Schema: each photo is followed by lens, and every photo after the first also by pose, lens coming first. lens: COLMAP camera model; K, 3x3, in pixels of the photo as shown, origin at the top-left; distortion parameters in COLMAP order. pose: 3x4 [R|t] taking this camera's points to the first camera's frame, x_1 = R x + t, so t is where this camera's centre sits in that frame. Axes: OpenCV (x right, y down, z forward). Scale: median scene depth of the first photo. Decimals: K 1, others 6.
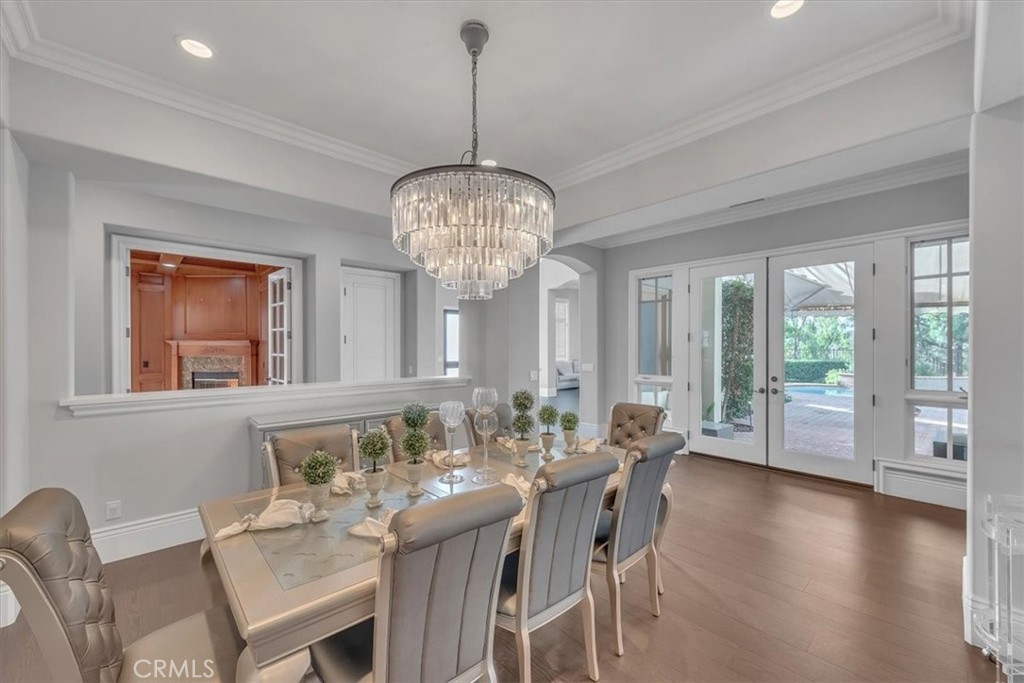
lens RADIAL K [[408.7, 0, 515.5], [0, 408.7, 345.7], [0, 0, 1]] dist [-0.001791, 0.000044]
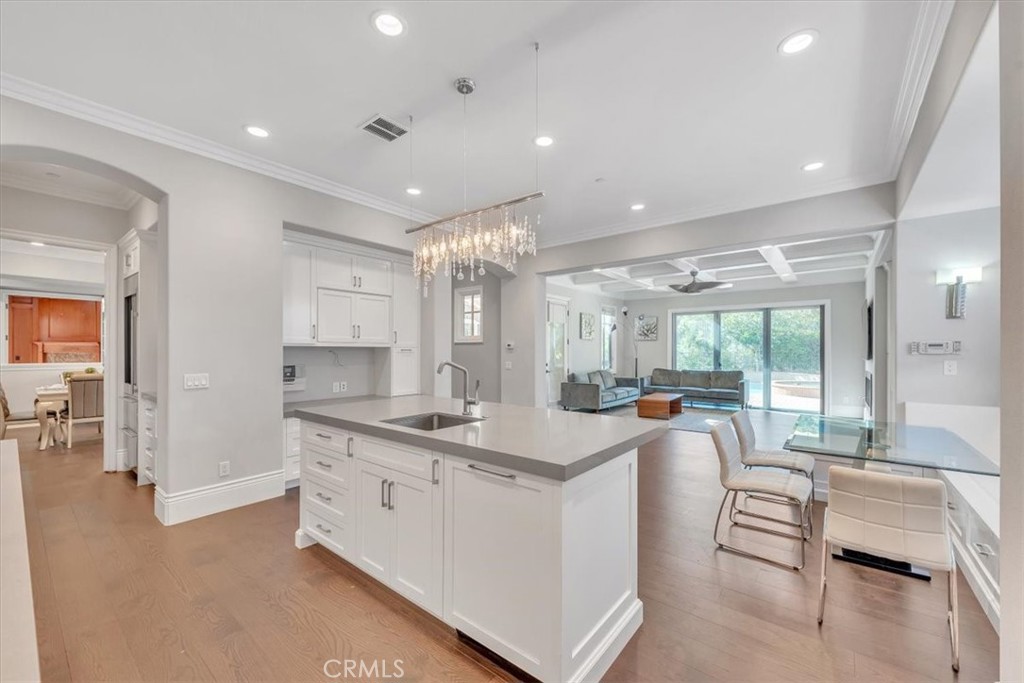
lens RADIAL K [[408.7, 0, 514.5], [0, 408.7, 348.1], [0, 0, 1]] dist [-0.001791, 0.000044]
pose [[0.989258, 0.002428, 0.146157, 0.631702], [-0.002131, 0.999995, -0.002188, 0.008844], [-0.146162, 0.001853, 0.989259, -0.693912]]
